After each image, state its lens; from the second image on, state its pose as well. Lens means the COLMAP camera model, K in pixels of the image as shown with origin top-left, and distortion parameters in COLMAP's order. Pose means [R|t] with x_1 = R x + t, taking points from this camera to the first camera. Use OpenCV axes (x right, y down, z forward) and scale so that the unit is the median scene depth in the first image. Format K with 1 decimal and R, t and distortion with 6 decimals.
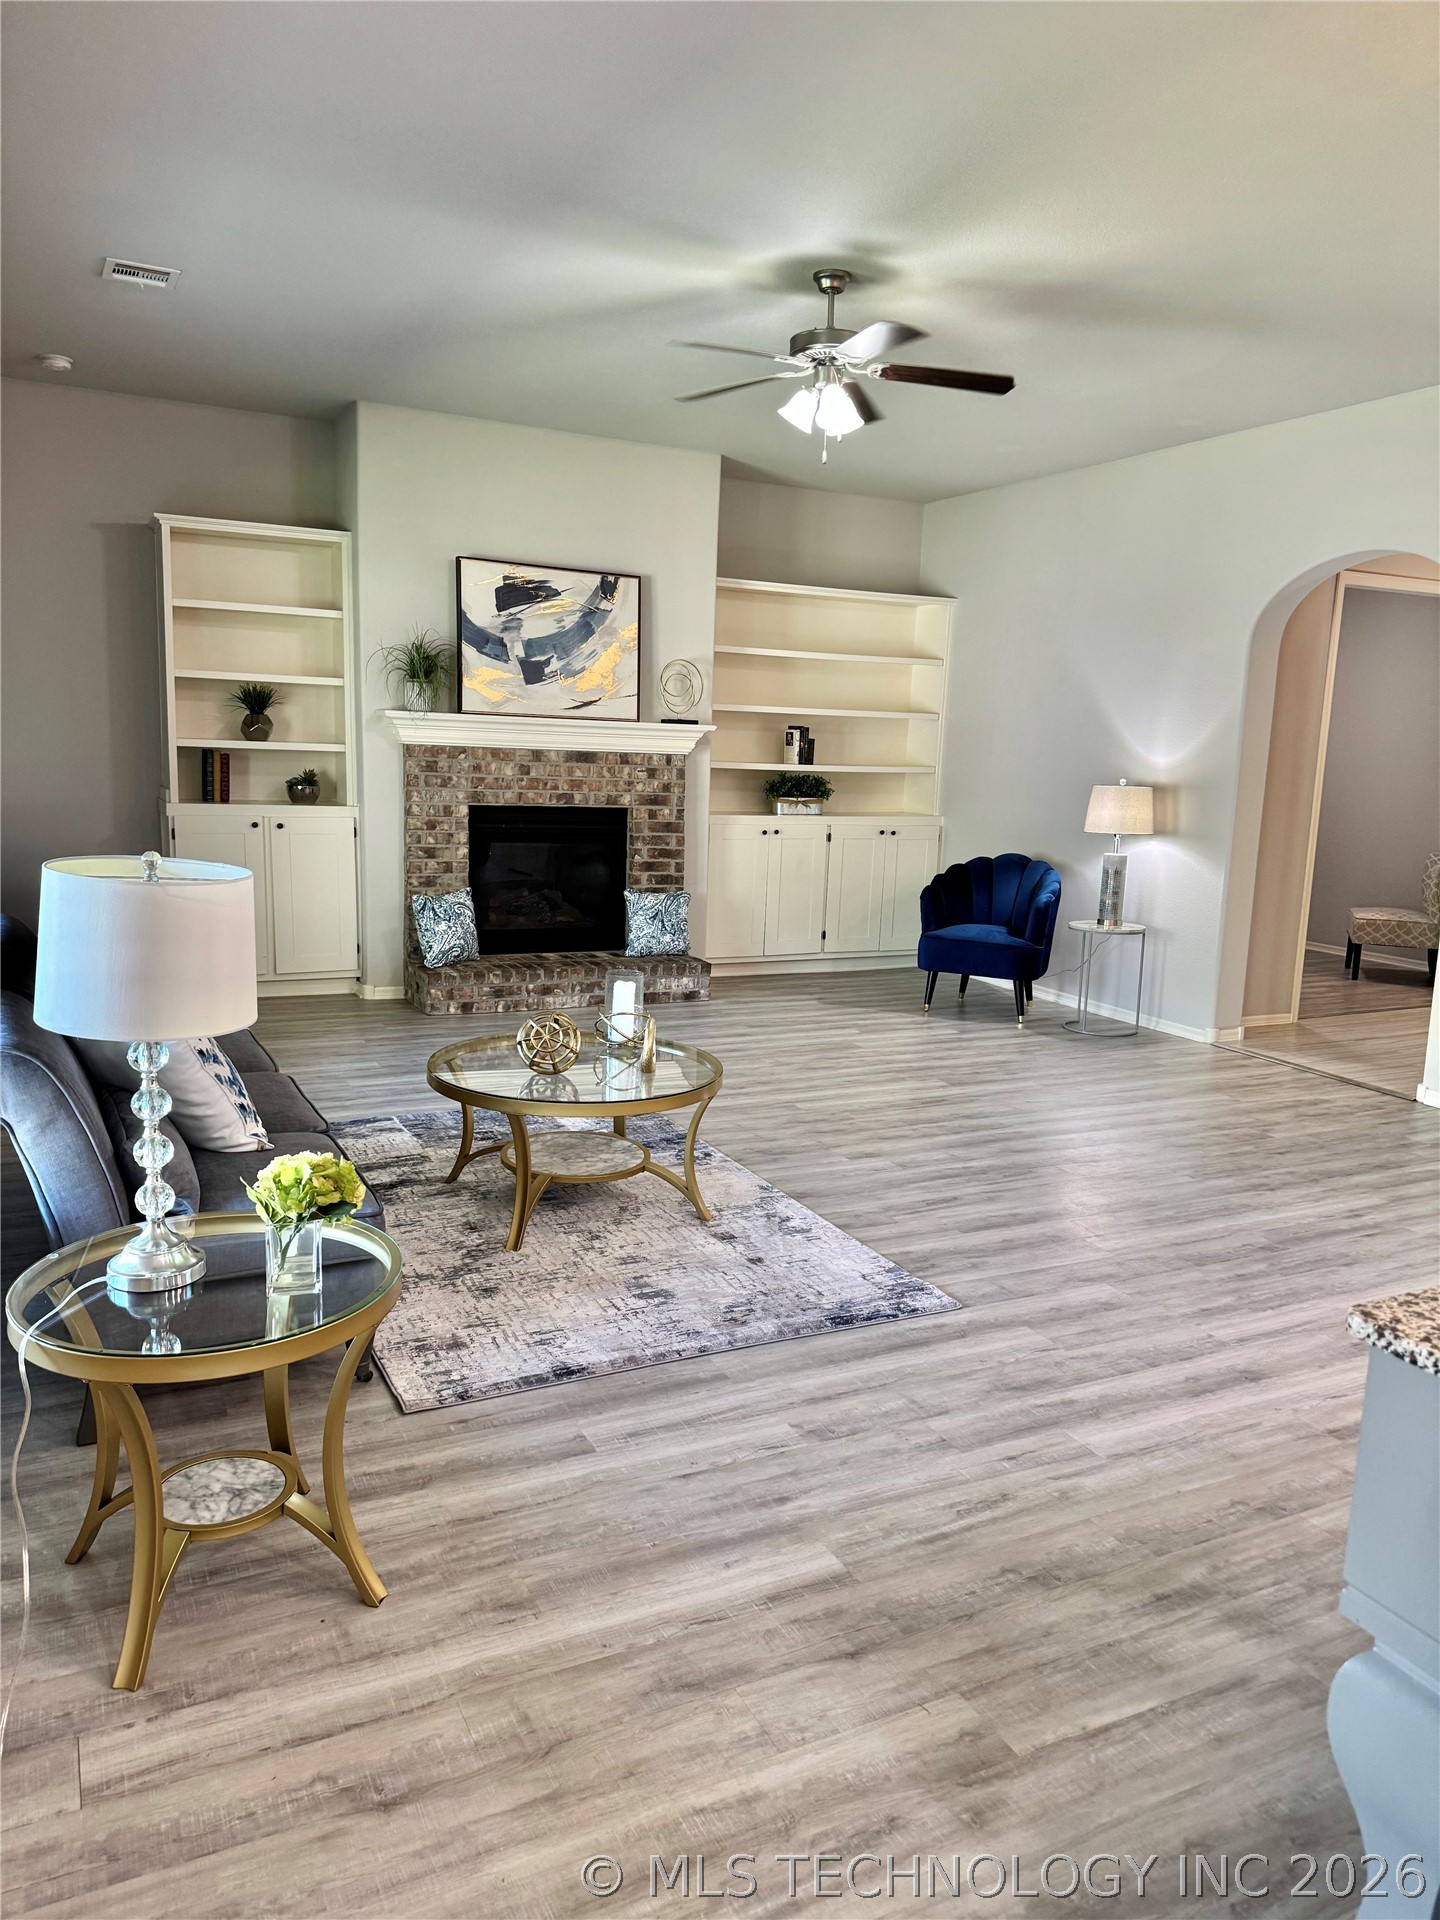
lens RADIAL K [[1348.9, 0, 687.5], [0, 1348.9, 958.4], [0, 0, 1]] dist [0.066526, -0.075641]
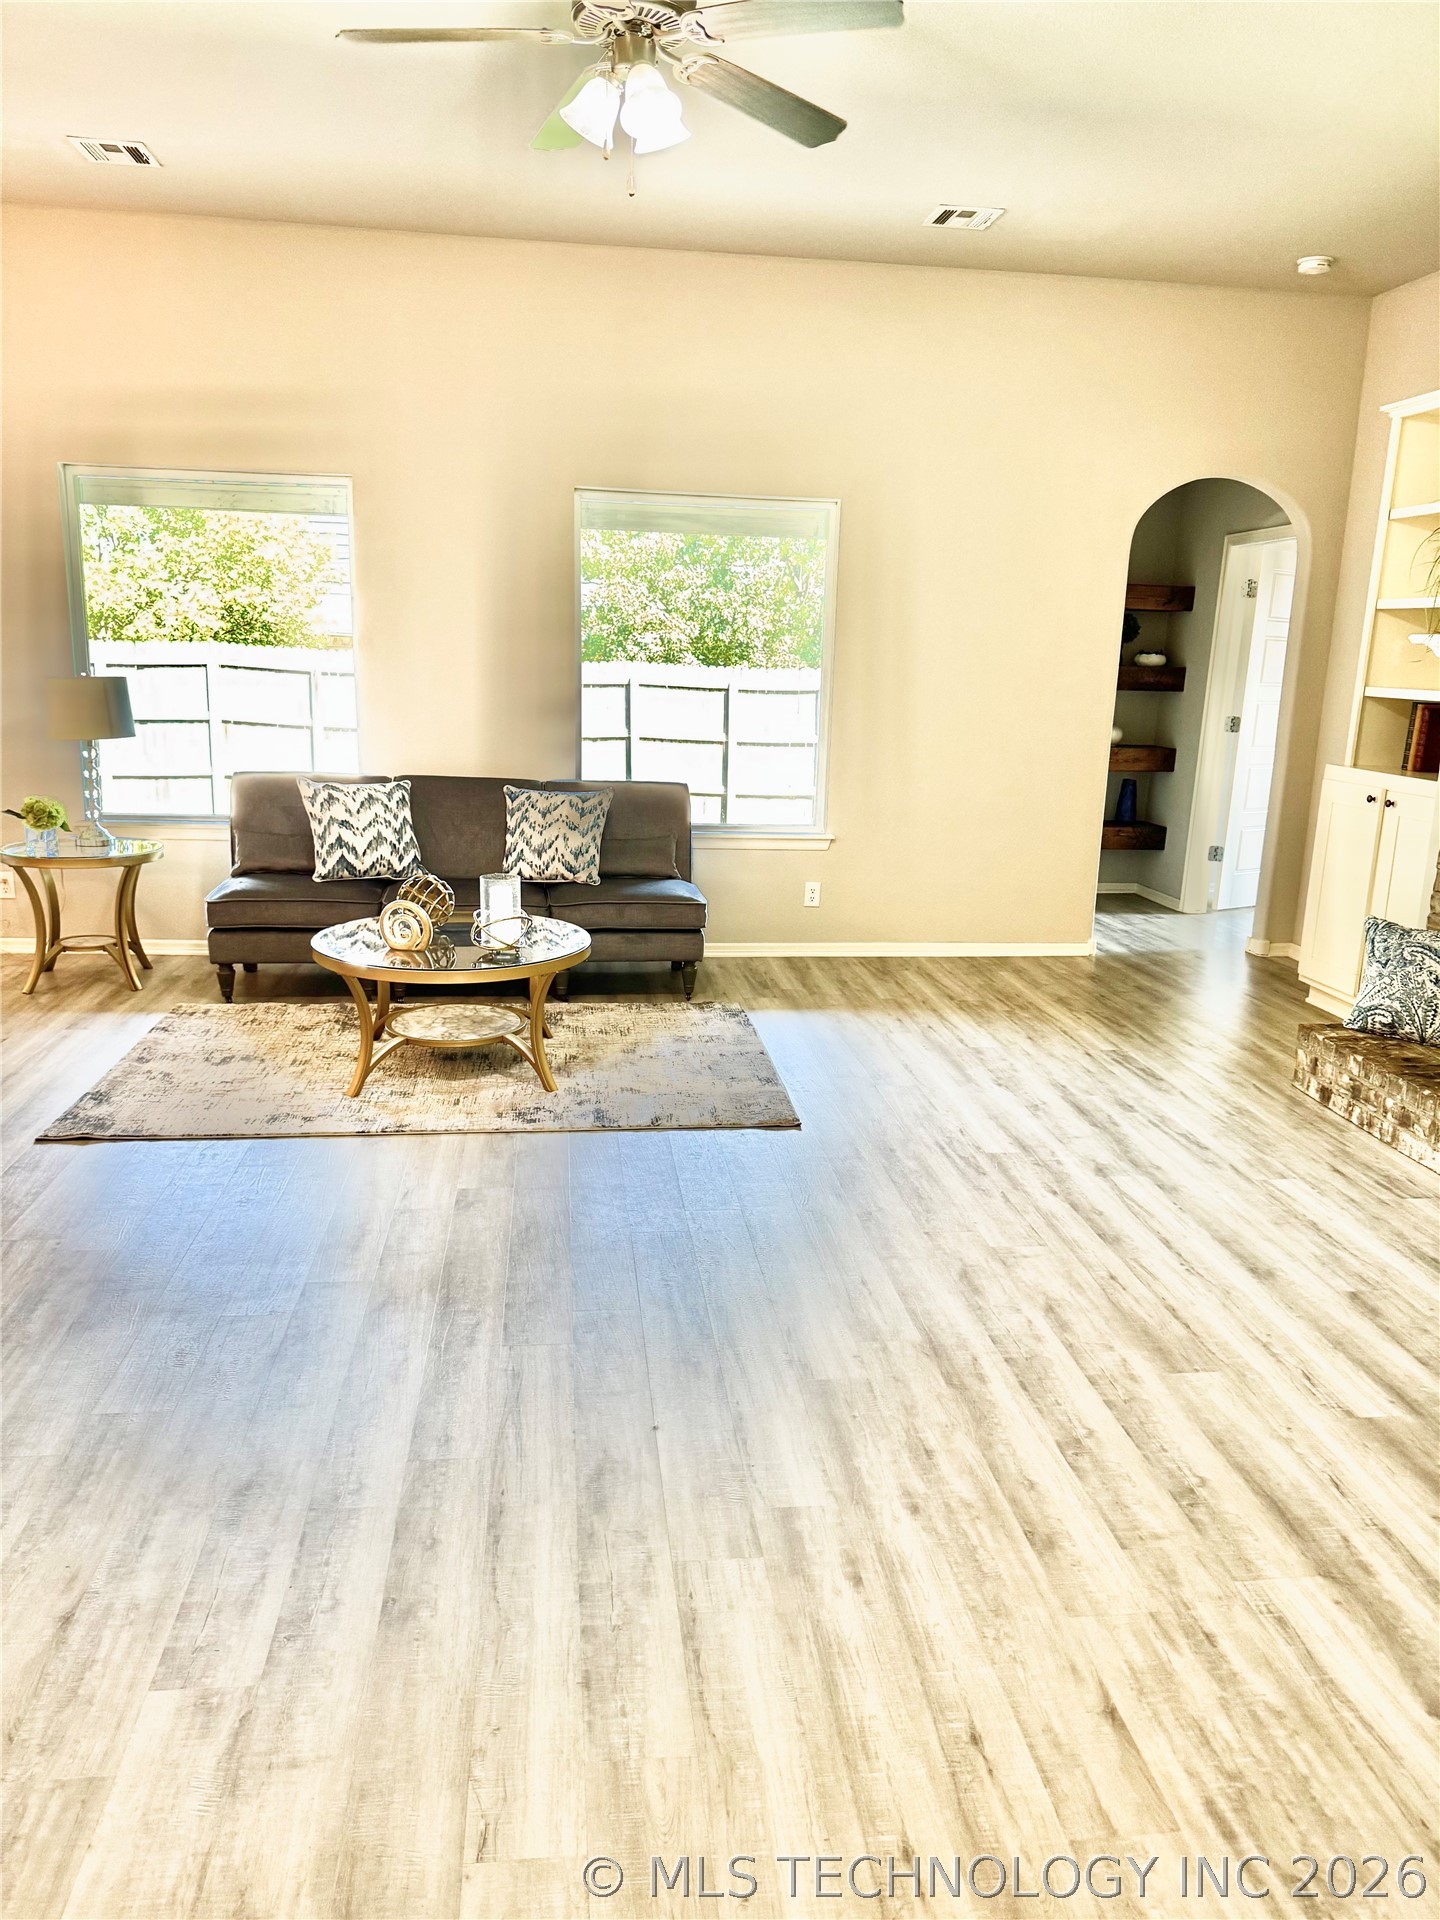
lens RADIAL K [[1348.9, 0, 735.2], [0, 1348.9, 952.0], [0, 0, 1]] dist [0.066526, -0.075641]
pose [[-0.306084, 0.164754, -0.937640, 0.797701], [-0.201294, 0.951443, 0.232890, -0.191291], [0.930480, 0.260025, -0.258057, 1.376589]]
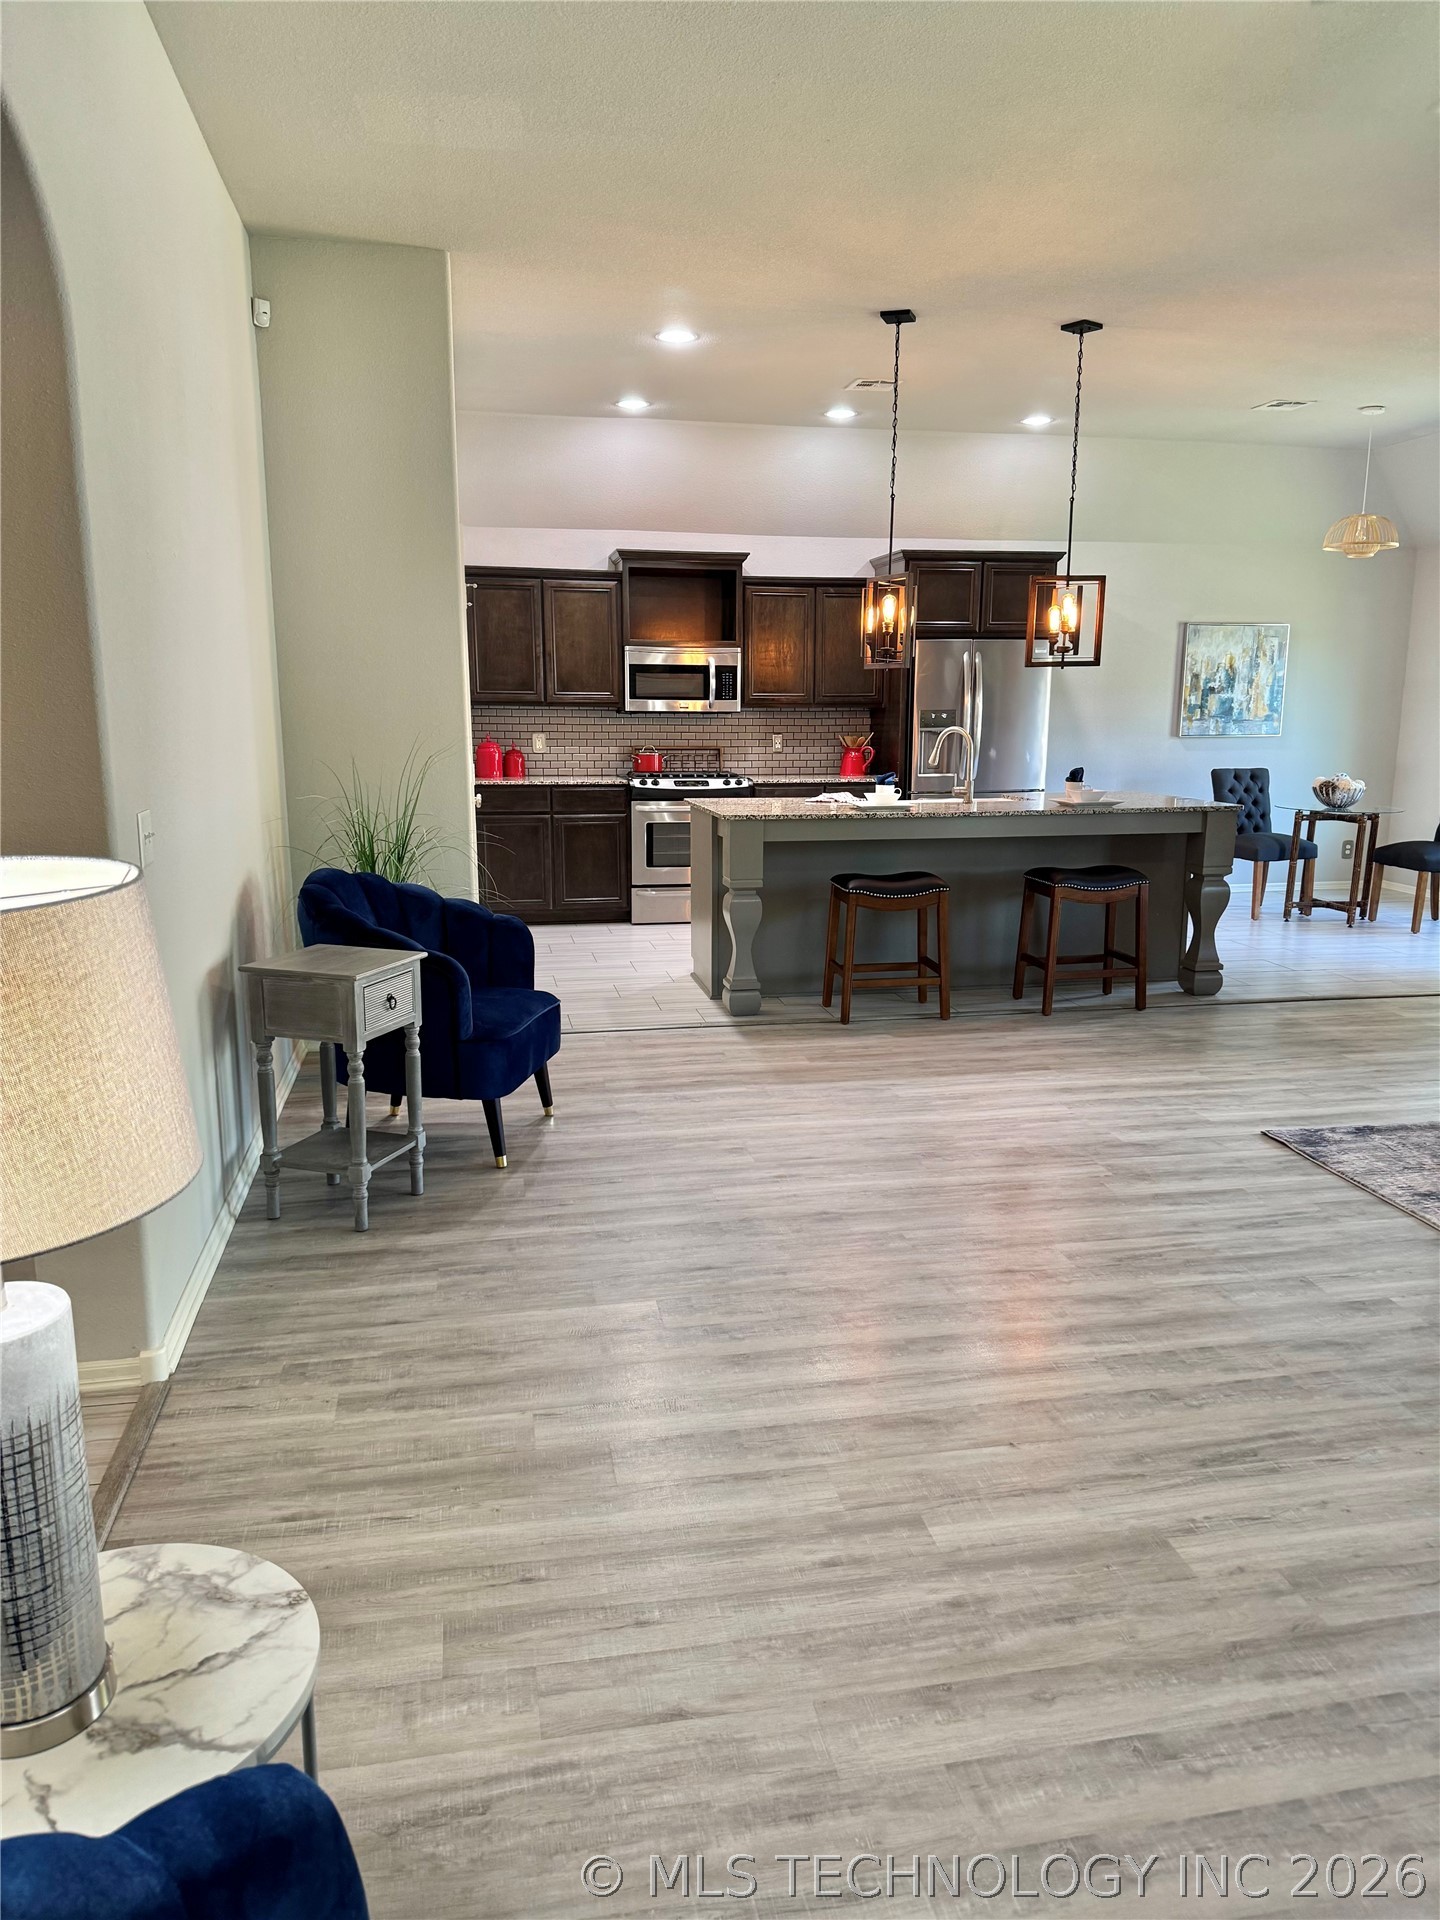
lens RADIAL K [[1348.9, 0, 732.8], [0, 1348.9, 961.3], [0, 0, 1]] dist [0.066526, -0.075641]
pose [[-0.969083, -0.084286, 0.231891, 0.312162], [0.003690, 0.934786, 0.355191, -0.269206], [-0.246706, 0.345066, -0.905575, 1.739910]]
